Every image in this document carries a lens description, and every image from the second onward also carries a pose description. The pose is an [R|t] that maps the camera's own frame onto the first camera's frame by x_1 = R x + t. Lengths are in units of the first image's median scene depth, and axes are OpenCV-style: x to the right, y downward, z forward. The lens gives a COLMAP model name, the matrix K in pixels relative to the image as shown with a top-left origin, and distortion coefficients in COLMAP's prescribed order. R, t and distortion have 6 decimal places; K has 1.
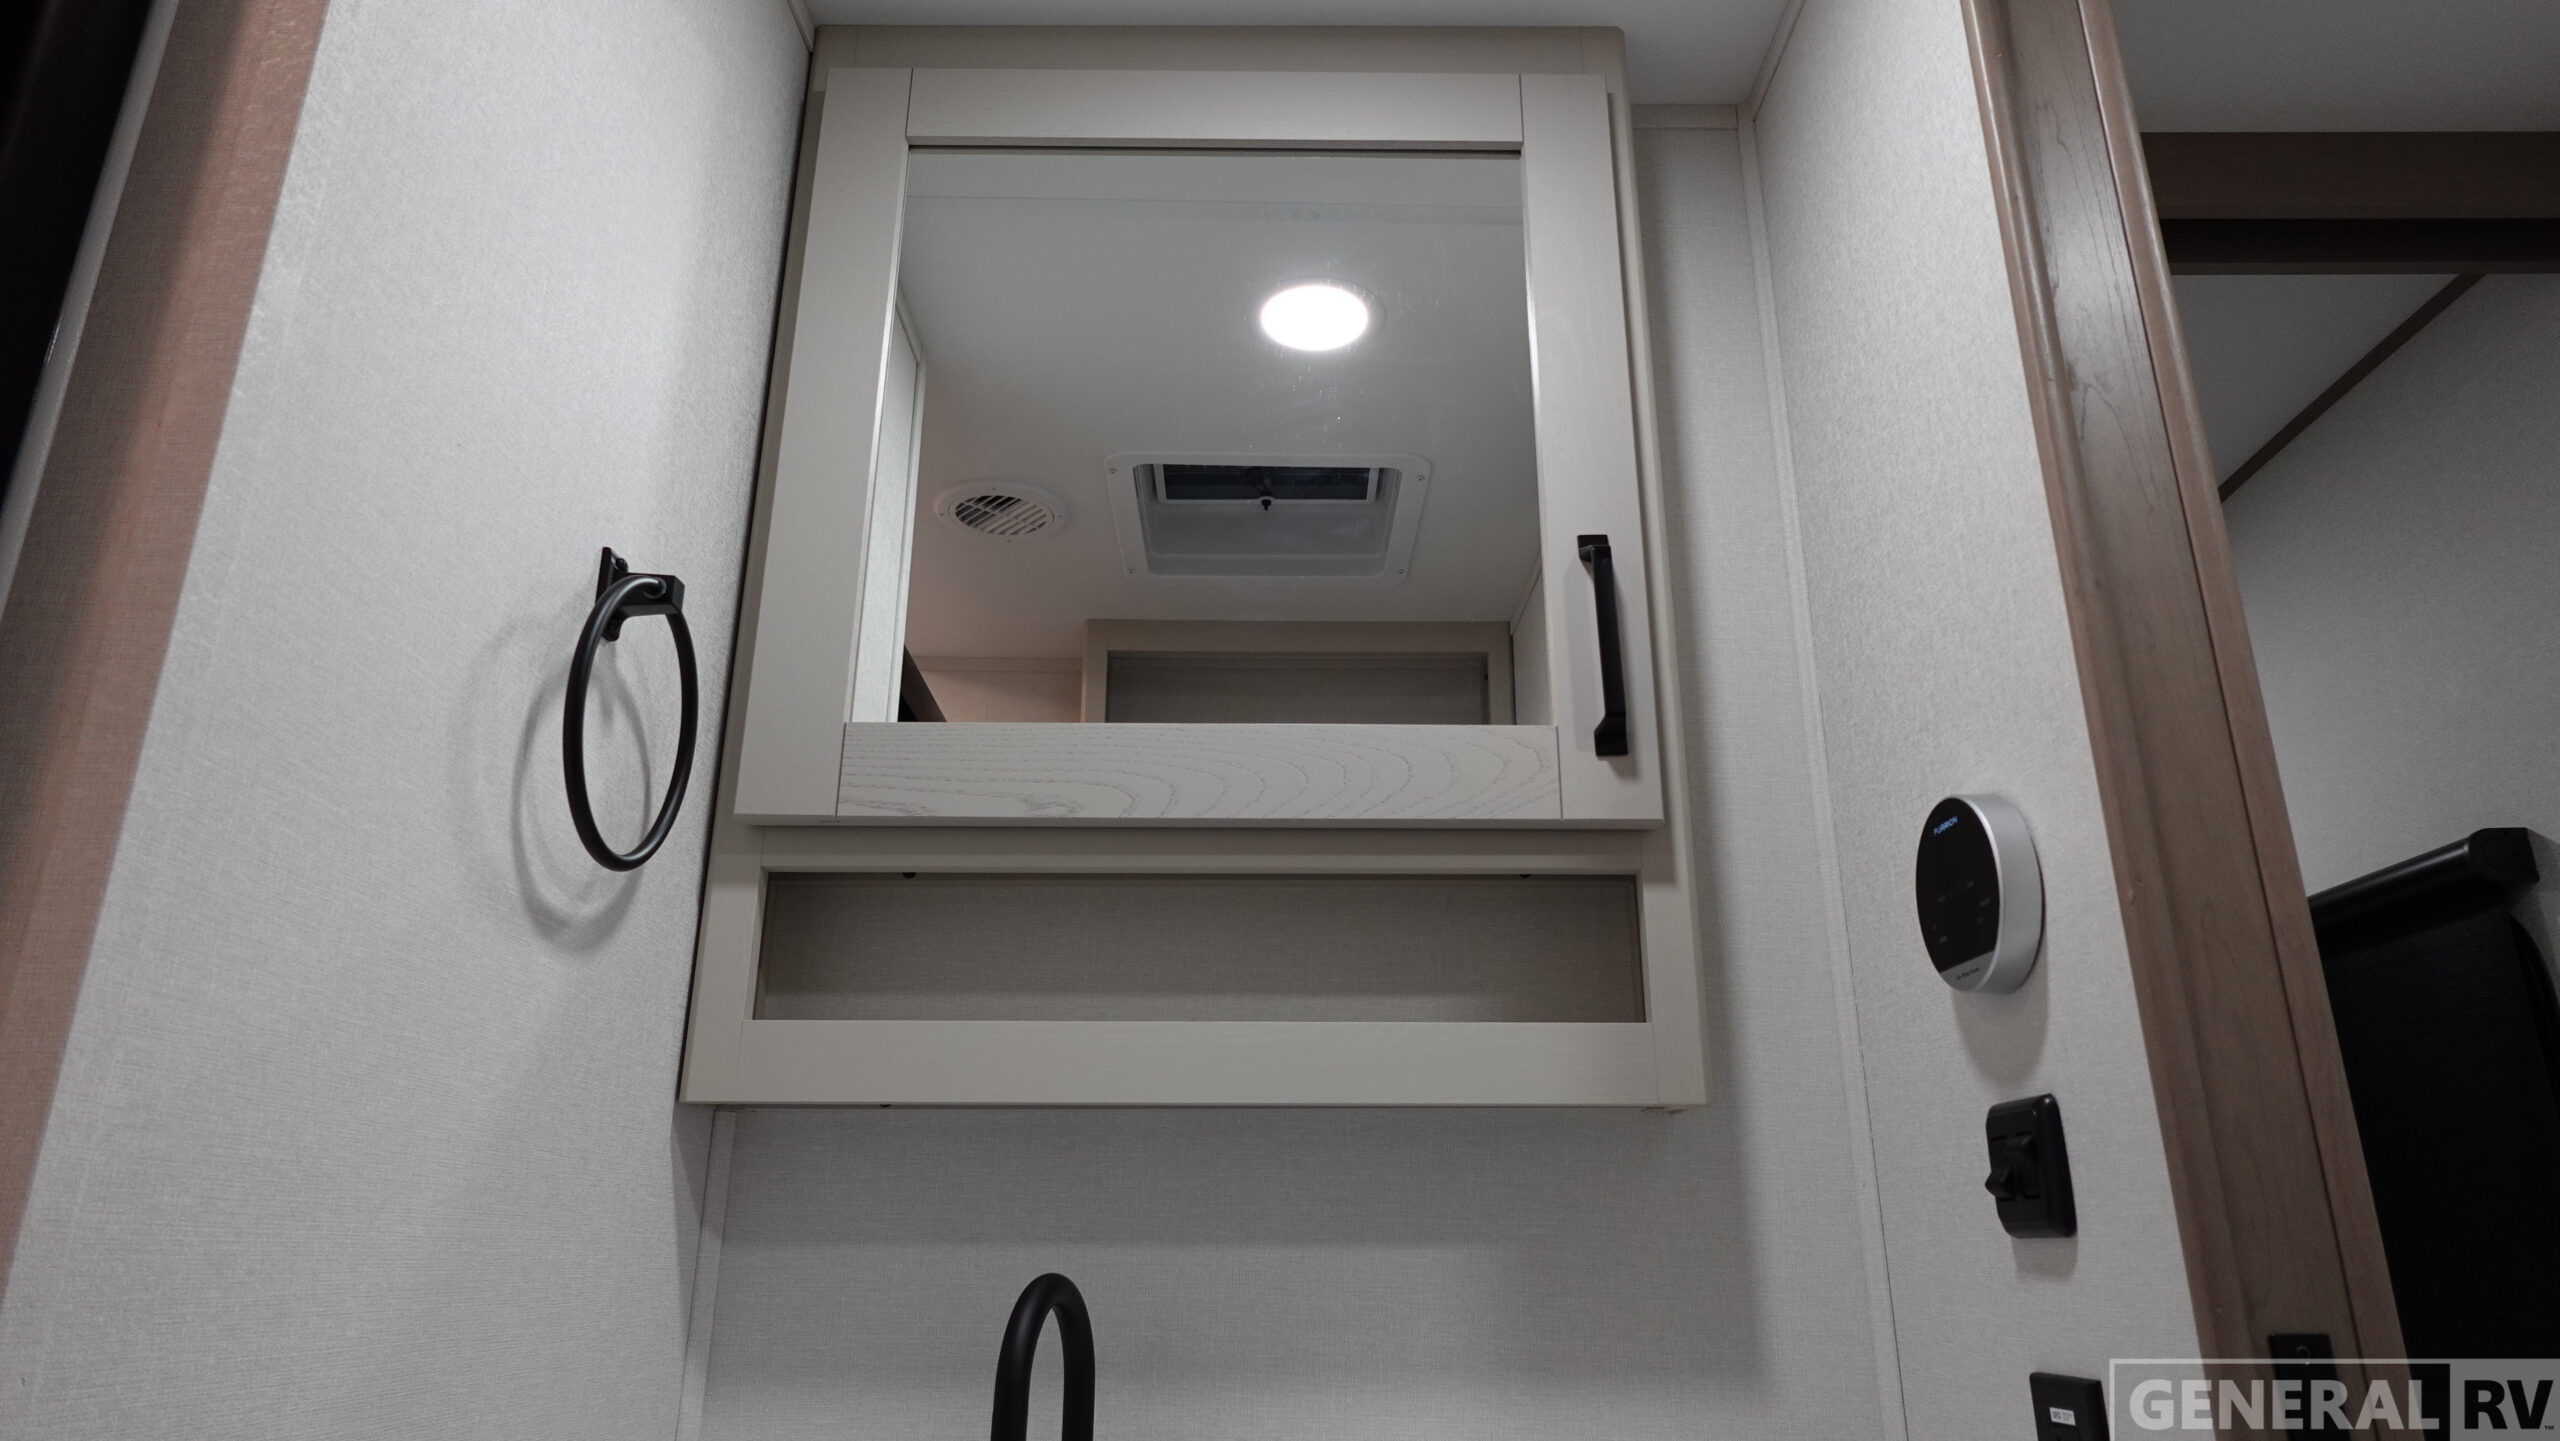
lens RADIAL K [[1570.1, 0, 1280.0], [0, 1570.1, 720.5], [0, 0, 1]] dist [-0.001347, 0.006522]
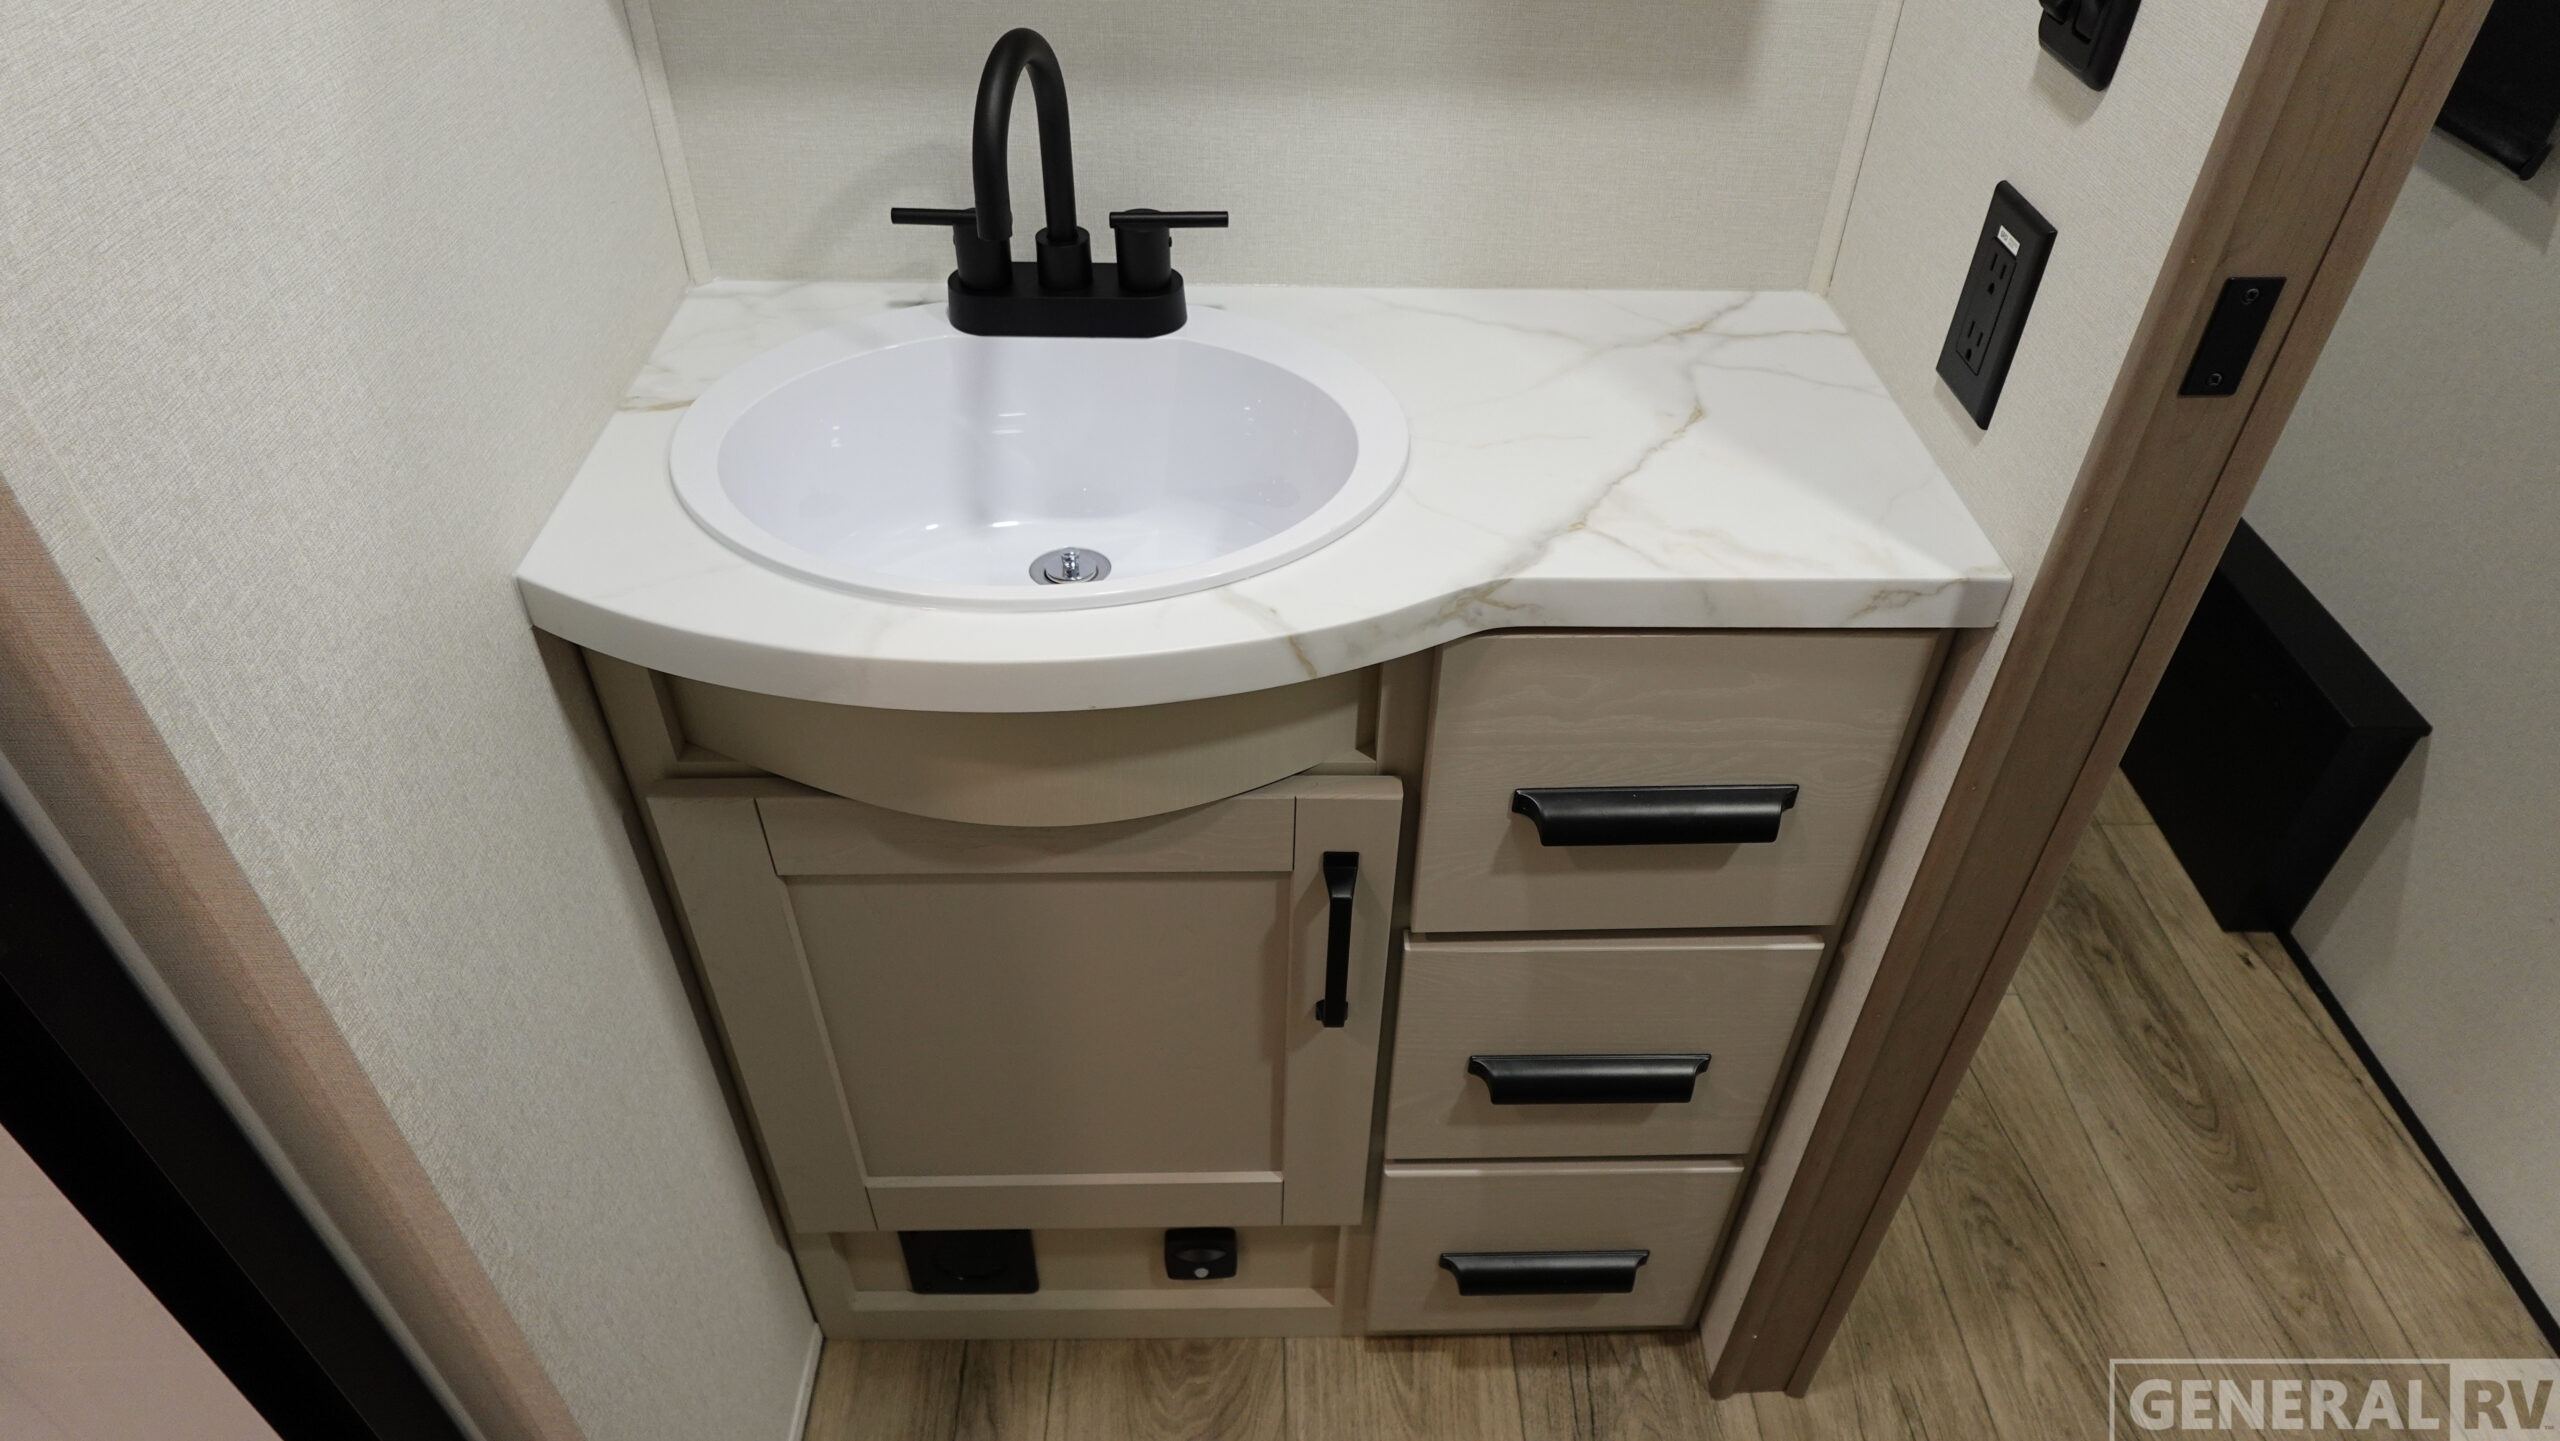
lens RADIAL K [[1533.1, 0, 1280.0], [0, 1533.1, 720.5], [0, 0, 1]] dist [-0.006764, -0.000150]
pose [[0.999738, -0.003085, 0.022685, -0.007265], [-0.017938, 0.510096, 0.859930, -0.199558], [-0.014225, -0.860112, 0.509907, 0.166385]]
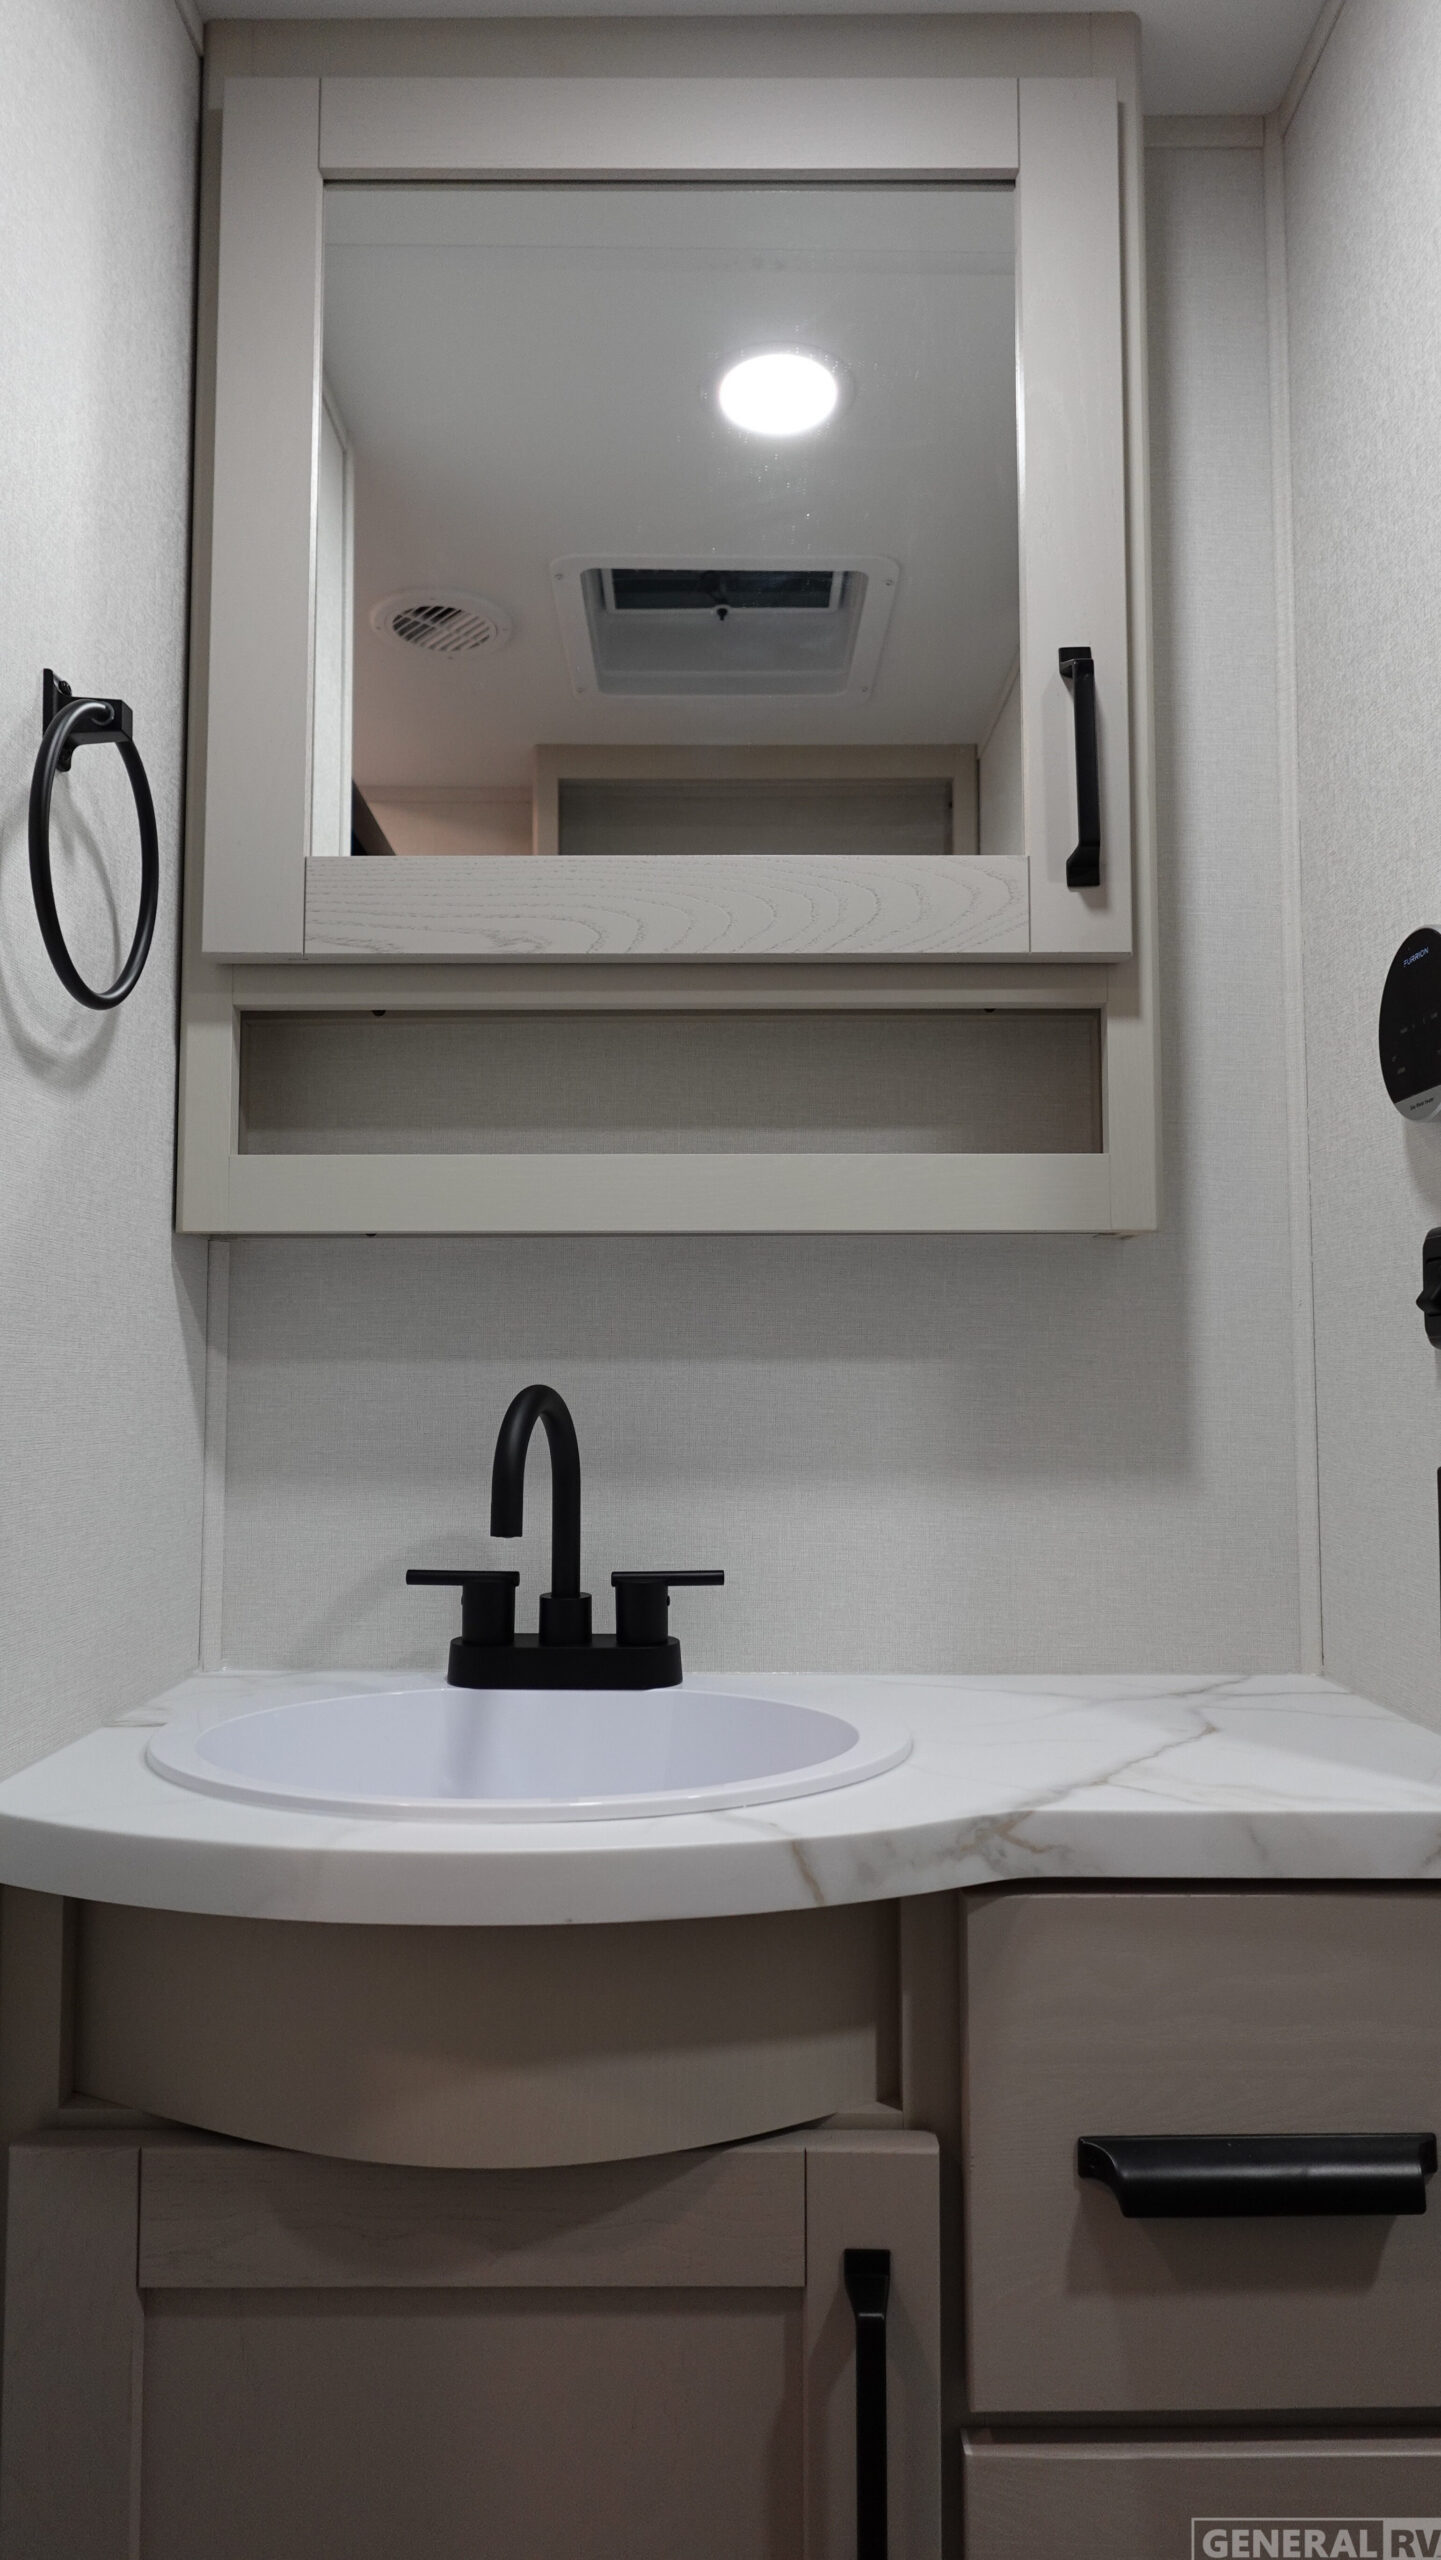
lens RADIAL K [[1570.1, 0, 720.5], [0, 1570.1, 1280.0], [0, 0, 1]] dist [-0.001347, 0.006522]
pose [[0.999963, -0.004521, -0.007365, -0.010792], [0.006294, 0.965002, 0.262166, 0.000863], [0.005922, -0.262202, 0.964995, -0.018535]]
